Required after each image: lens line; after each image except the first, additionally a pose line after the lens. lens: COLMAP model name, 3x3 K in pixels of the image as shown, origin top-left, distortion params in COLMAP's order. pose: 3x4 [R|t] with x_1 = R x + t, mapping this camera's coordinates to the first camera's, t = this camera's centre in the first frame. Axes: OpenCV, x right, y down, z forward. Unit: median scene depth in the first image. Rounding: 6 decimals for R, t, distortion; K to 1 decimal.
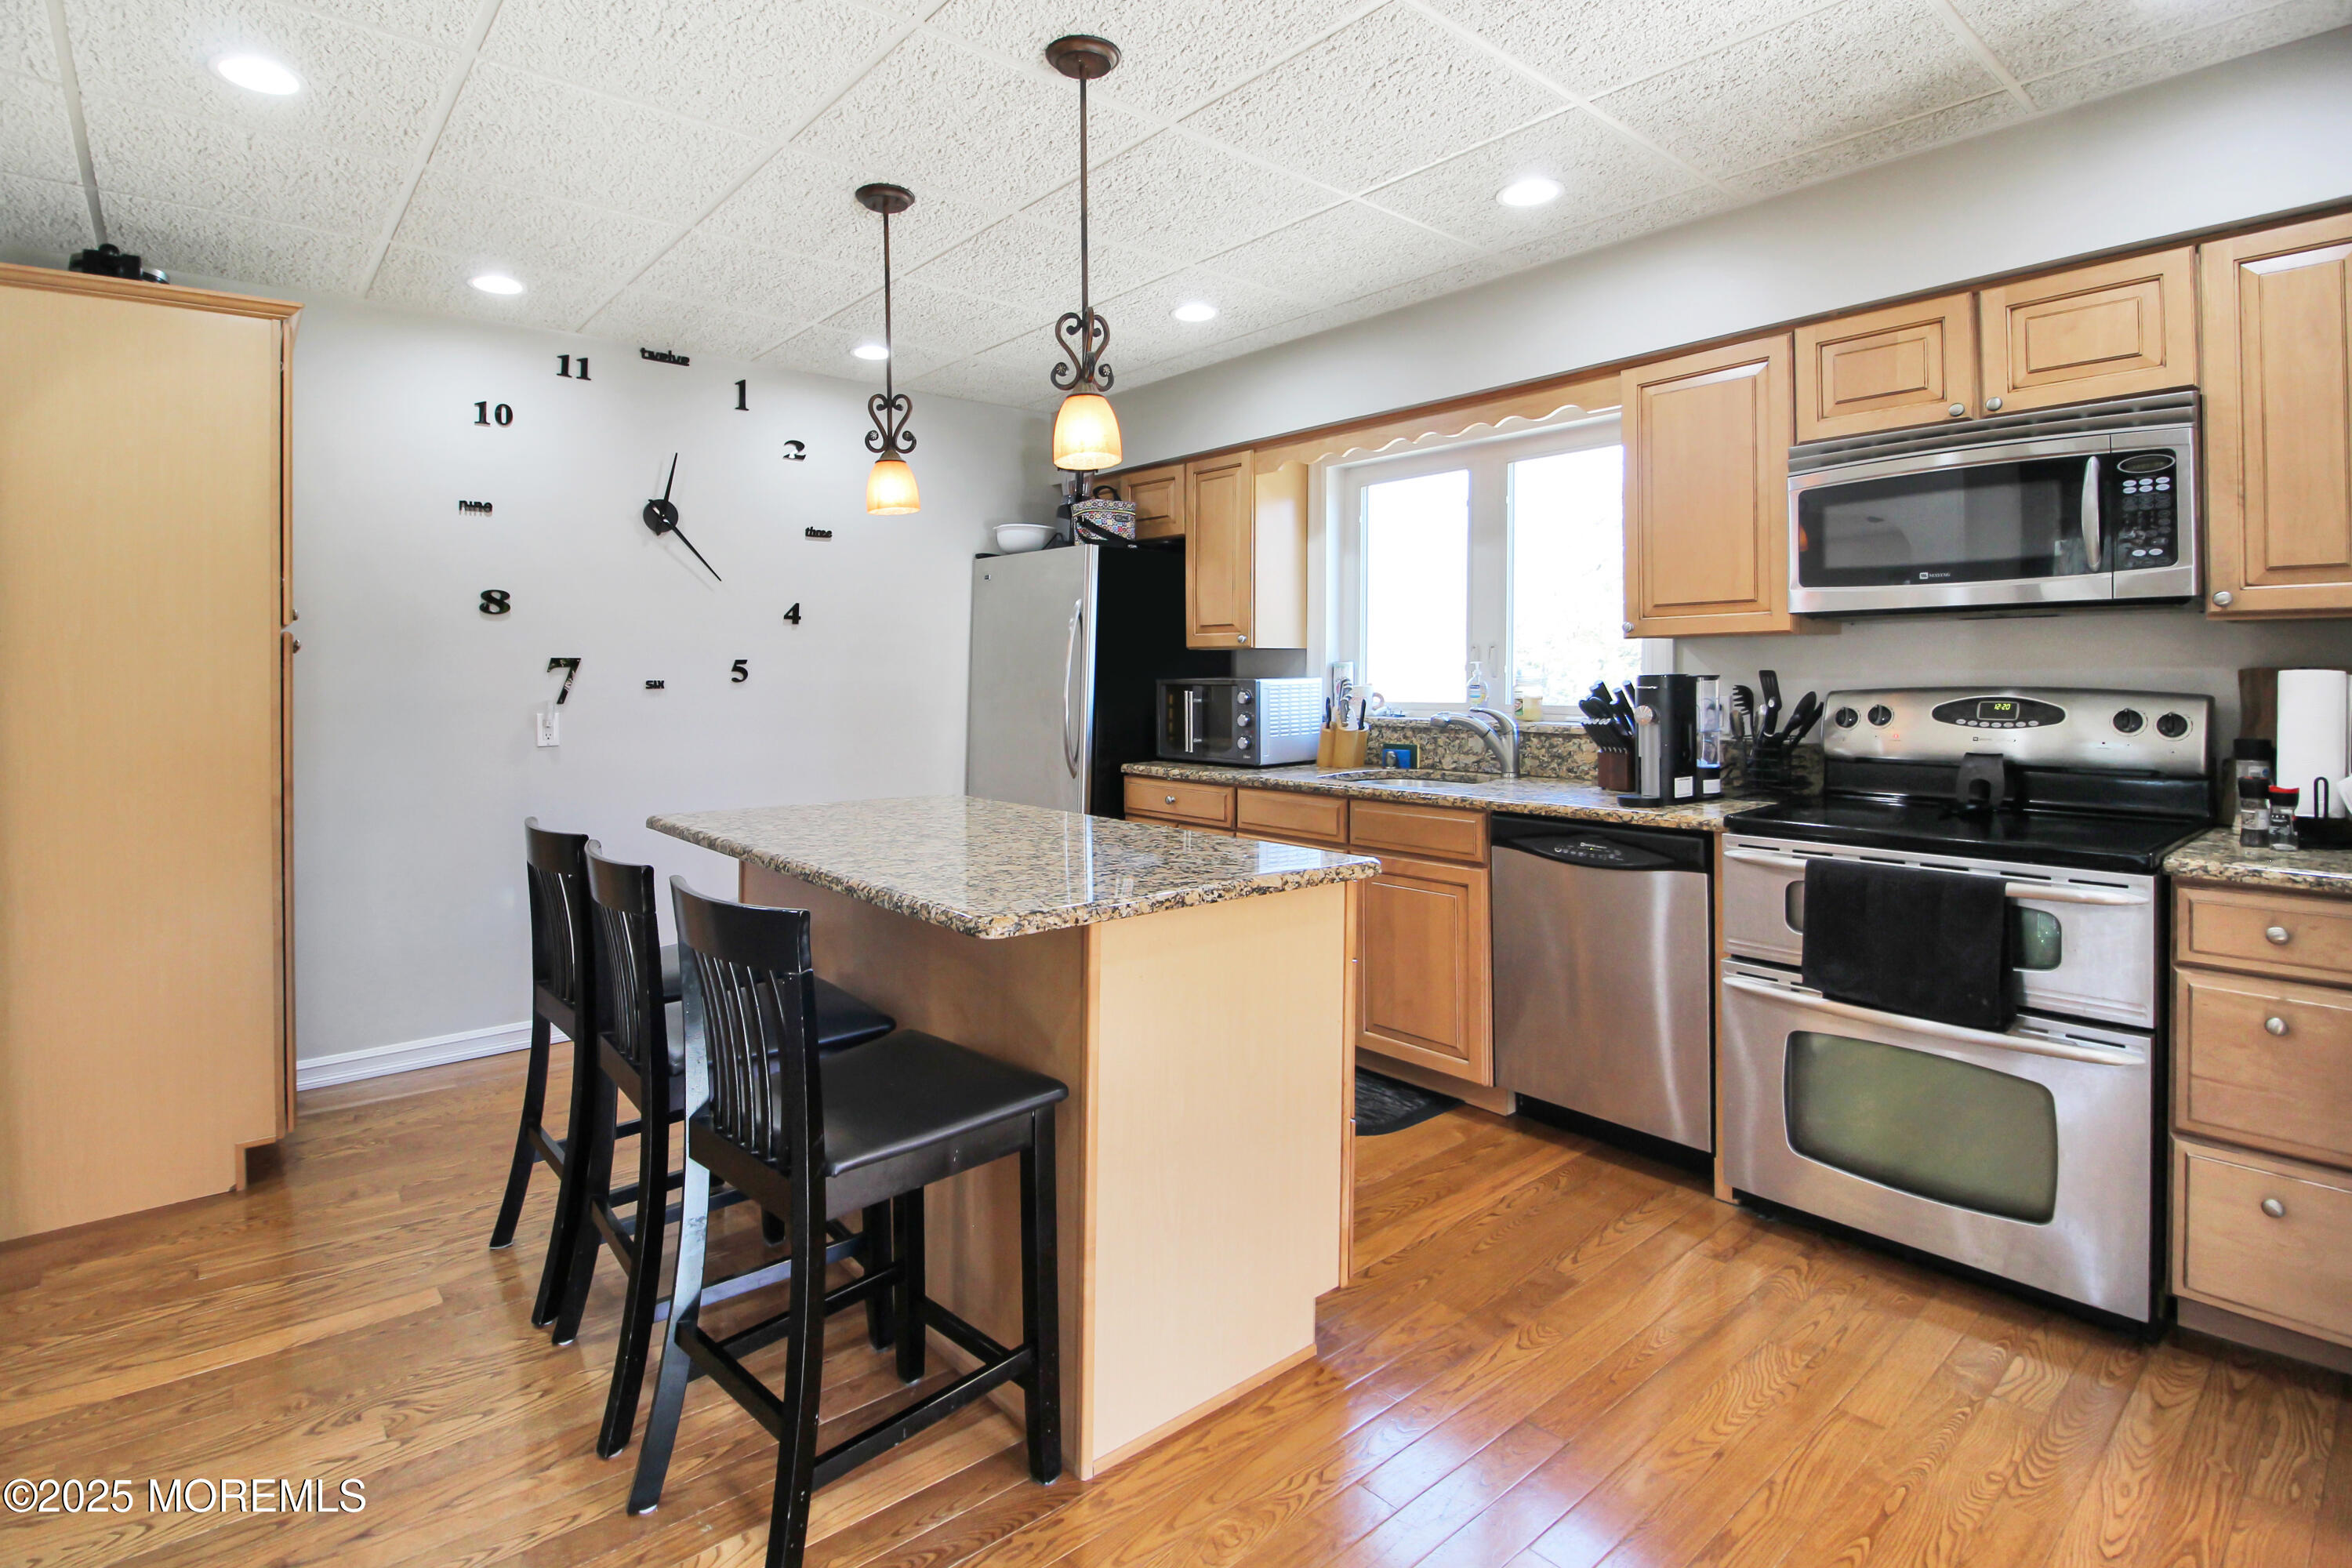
lens RADIAL K [[1222.8, 0, 1178.7], [0, 1222.8, 667.0], [0, 0, 1]] dist [0.003501, -0.020290]
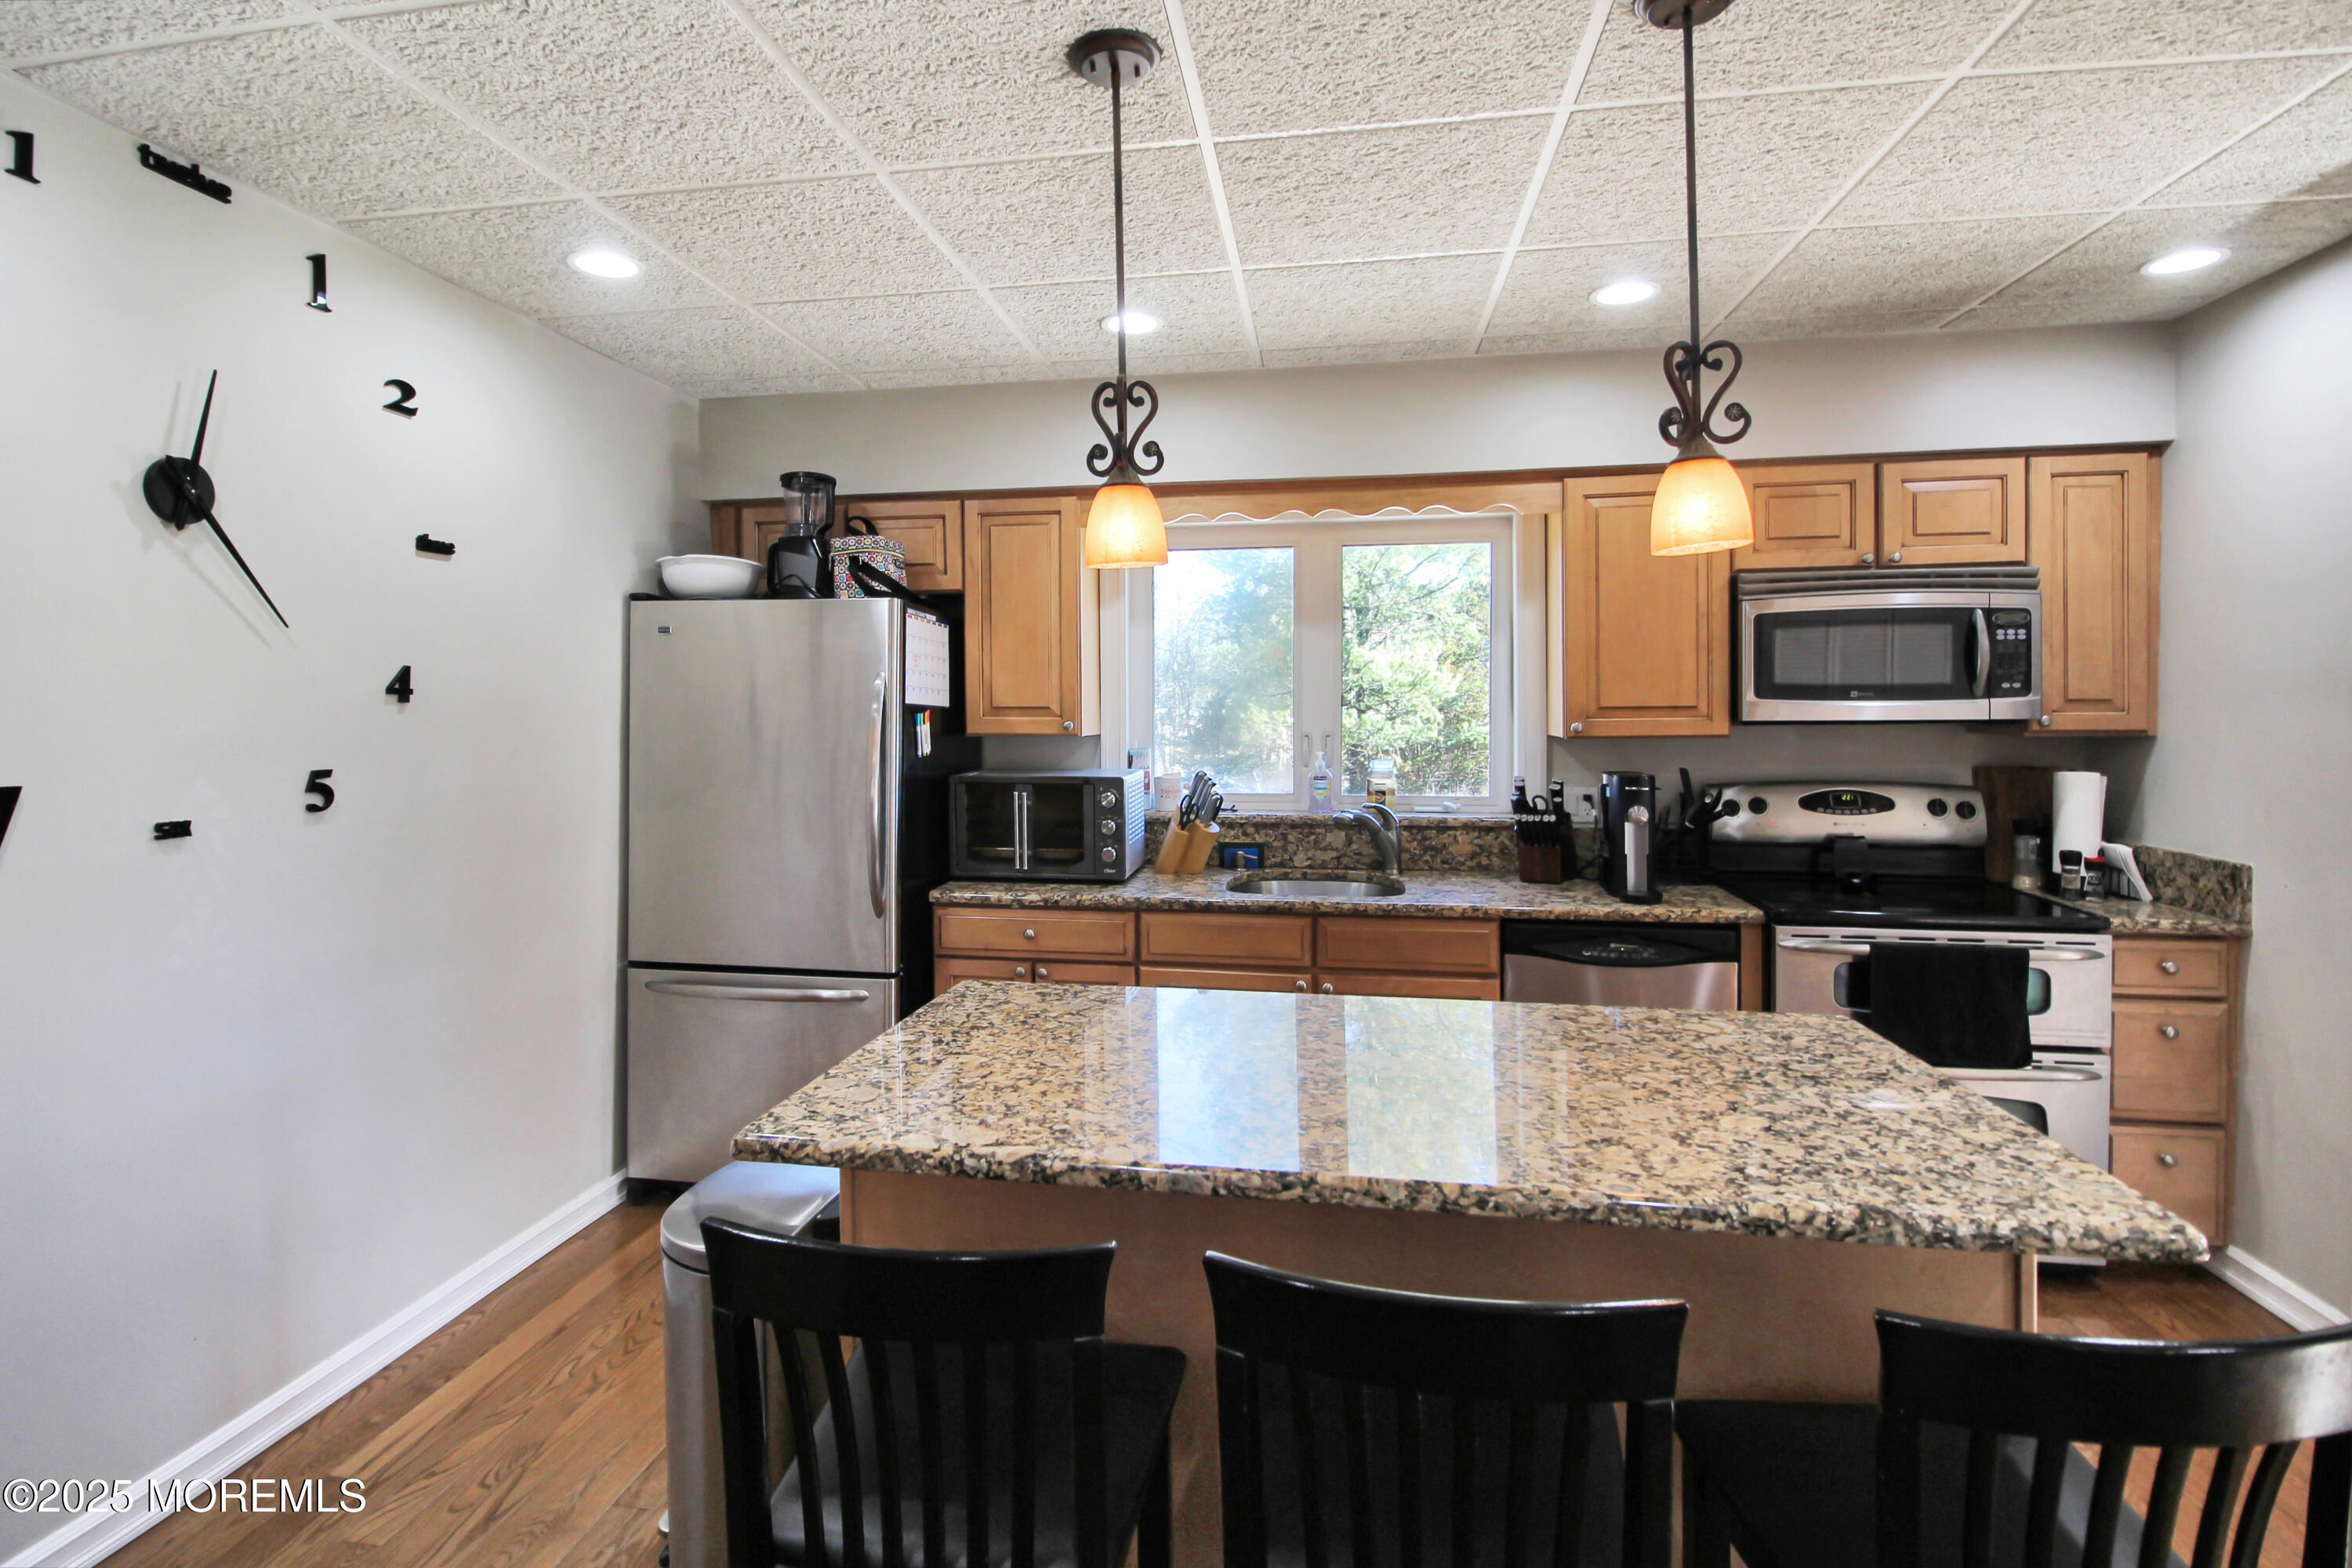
lens RADIAL K [[1179.9, 0, 1182.9], [0, 1179.9, 723.7], [0, 0, 1]] dist [0.012391, -0.018884]
pose [[0.751659, -0.005046, 0.659532, -0.550436], [-0.006604, 0.999863, 0.015176, -0.048902], [-0.659519, -0.015763, 0.751523, 0.466395]]
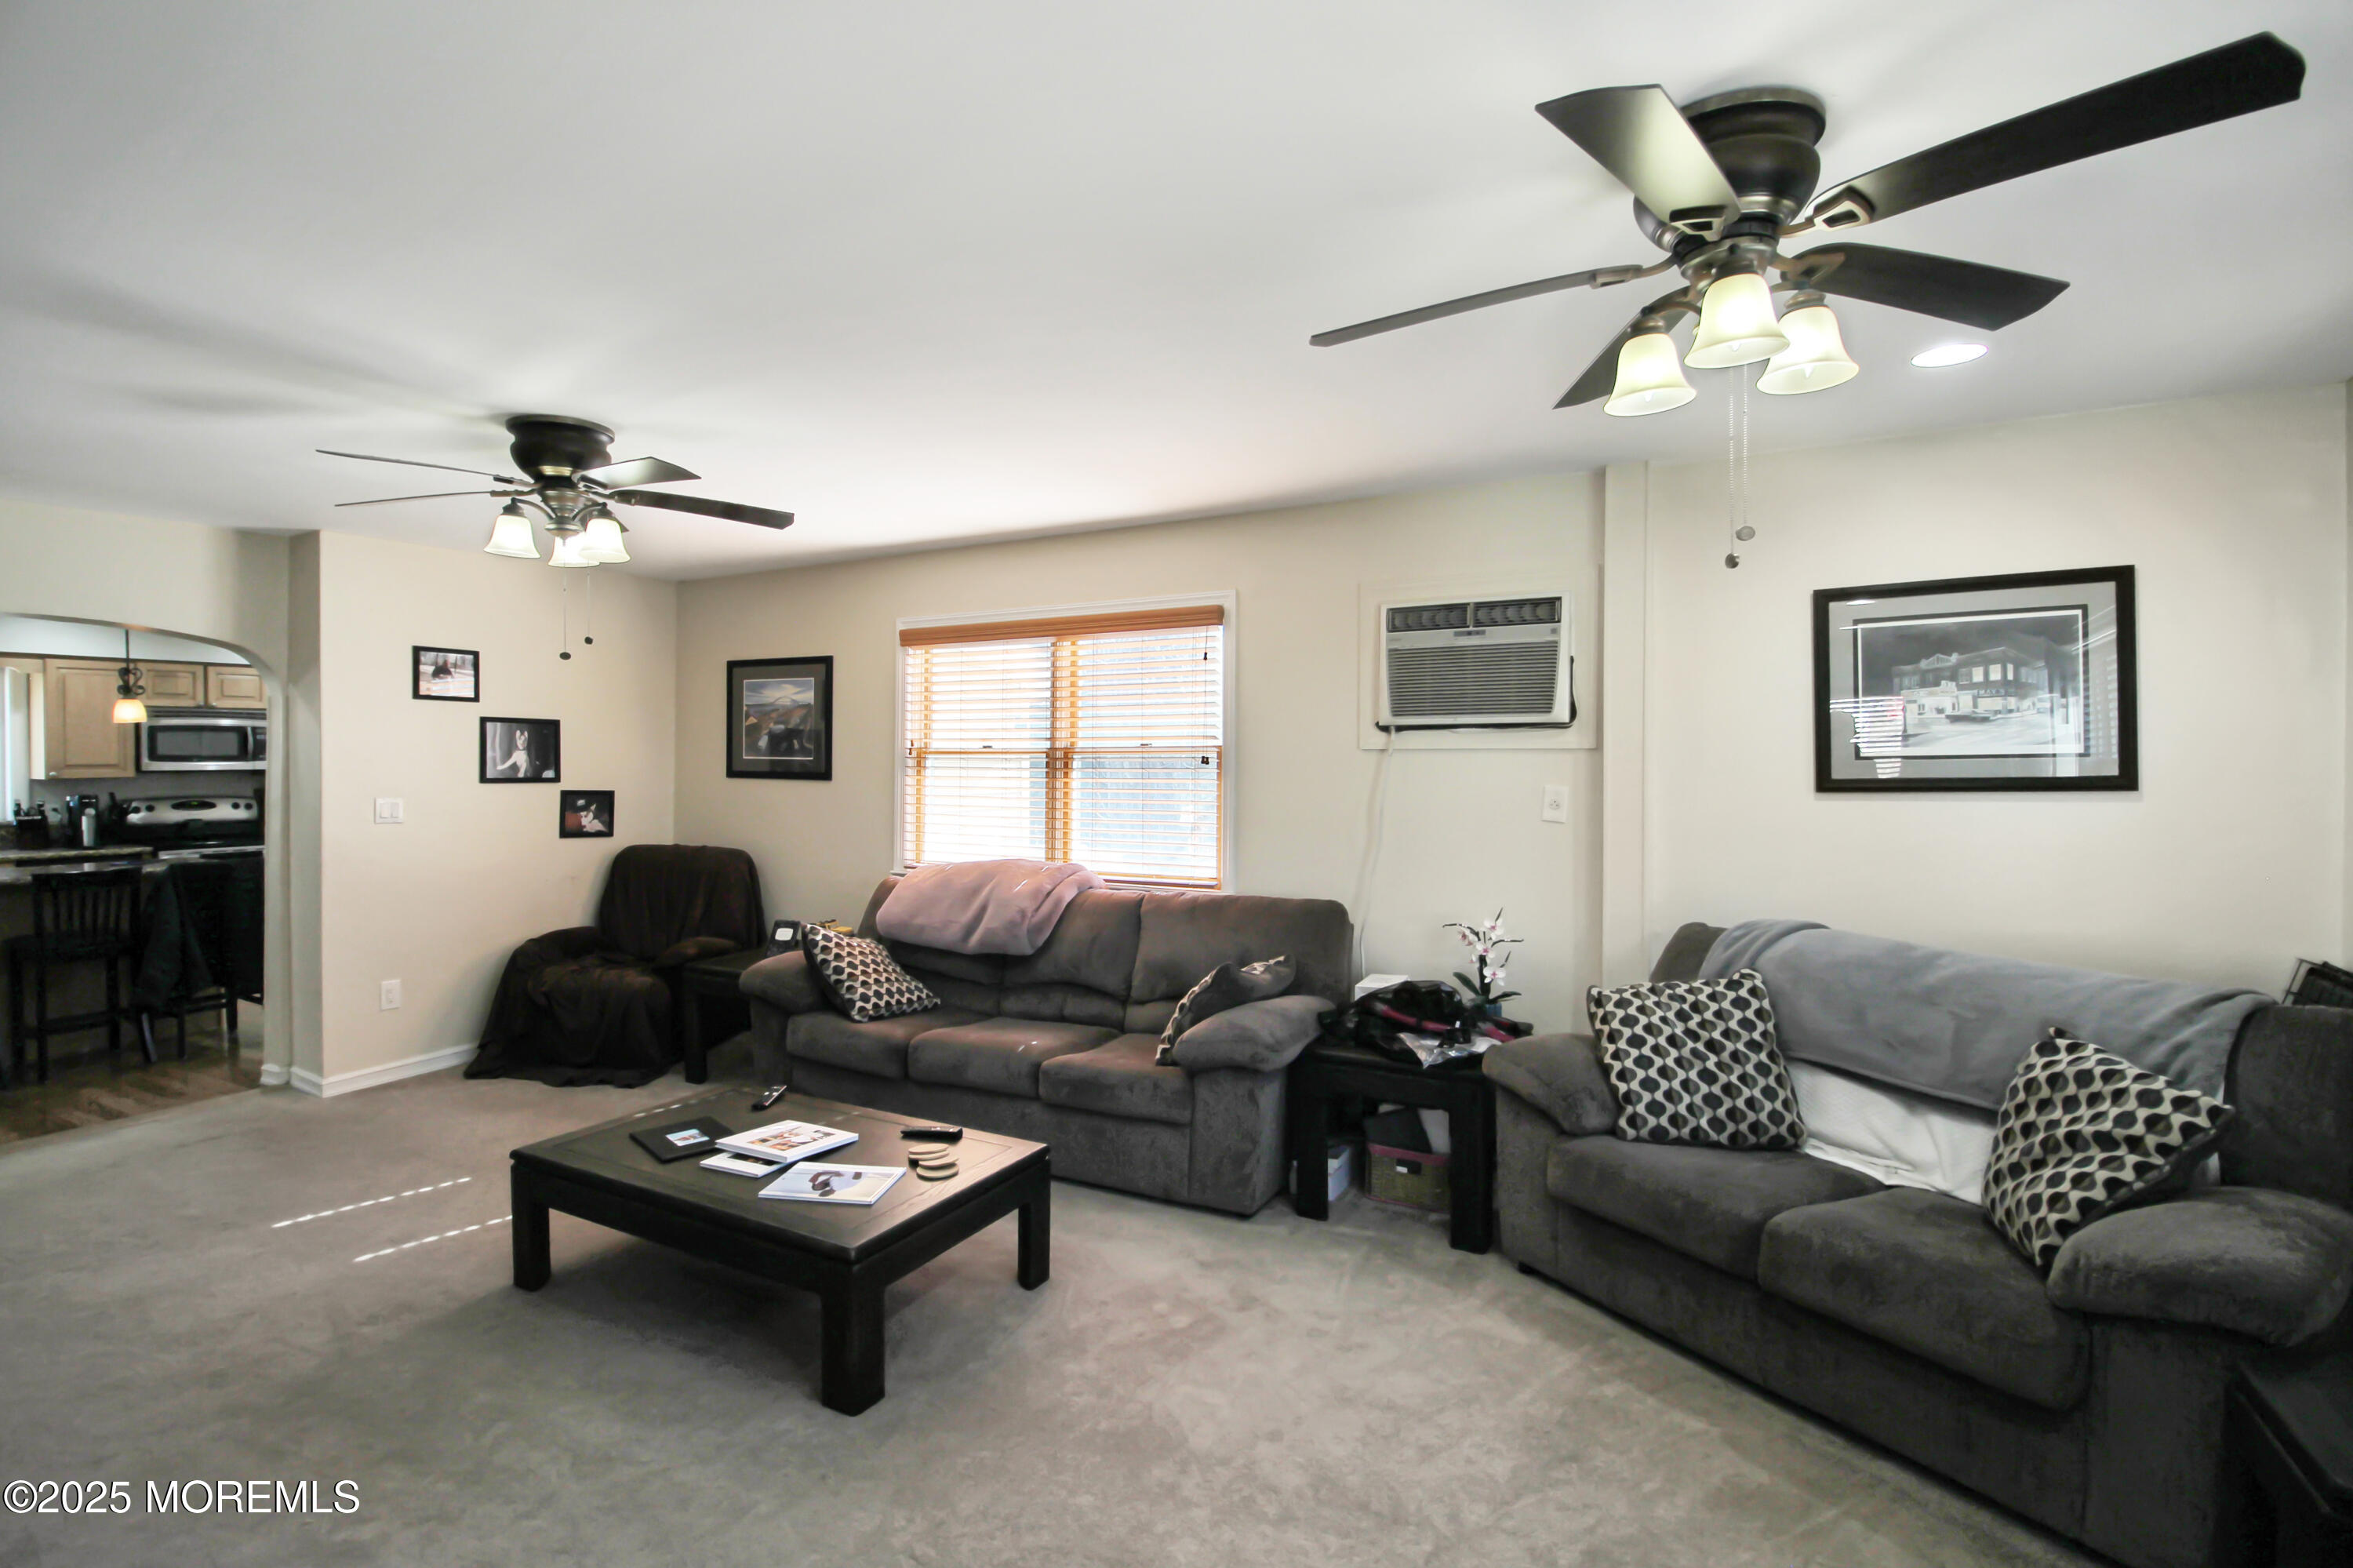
lens RADIAL K [[1180.5, 0, 1183.4], [0, 1180.5, 723.7], [0, 0, 1]] dist [0.012391, -0.018884]
pose [[-0.312112, 0.031268, 0.949531, -2.408836], [0.005672, 0.999502, -0.031050, -0.049582], [-0.950028, -0.004305, -0.312134, -0.330075]]
